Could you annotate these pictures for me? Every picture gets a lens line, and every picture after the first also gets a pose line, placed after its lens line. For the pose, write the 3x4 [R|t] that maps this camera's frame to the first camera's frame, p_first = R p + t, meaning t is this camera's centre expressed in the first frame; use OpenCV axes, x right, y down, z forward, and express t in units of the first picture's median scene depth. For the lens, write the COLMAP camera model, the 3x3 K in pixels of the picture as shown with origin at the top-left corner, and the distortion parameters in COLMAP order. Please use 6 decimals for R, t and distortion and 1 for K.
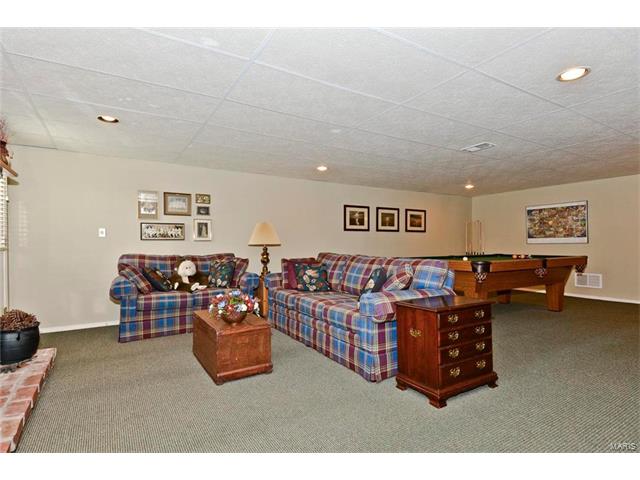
lens RADIAL K [[332.7, 0, 320.2], [0, 332.7, 241.0], [0, 0, 1]] dist [0.032858, -0.000142]
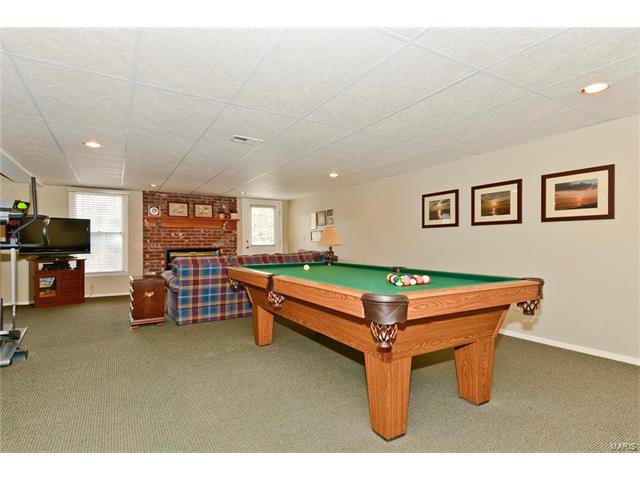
lens RADIAL K [[332.7, 0, 321.5], [0, 332.7, 241.4], [0, 0, 1]] dist [0.032858, -0.000142]
pose [[-0.006305, 0.004795, -0.999969, 1.211703], [0.011669, 0.999921, 0.004721, -0.008040], [0.999912, -0.011639, -0.006361, 1.074804]]
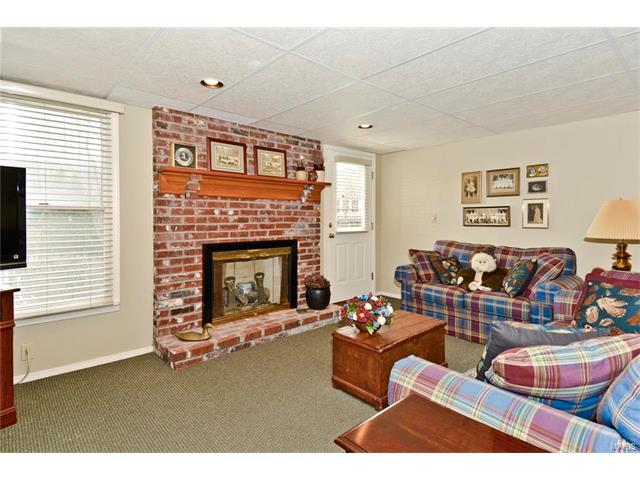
lens RADIAL K [[342.9, 0, 303.2], [0, 342.9, 222.3], [0, 0, 1]] dist [0.057578, 0.000271]
pose [[0.179239, 0.016025, -0.983675, 0.320730], [0.011446, 0.999766, 0.018373, -0.033217], [0.983739, -0.014553, 0.179014, 0.354875]]
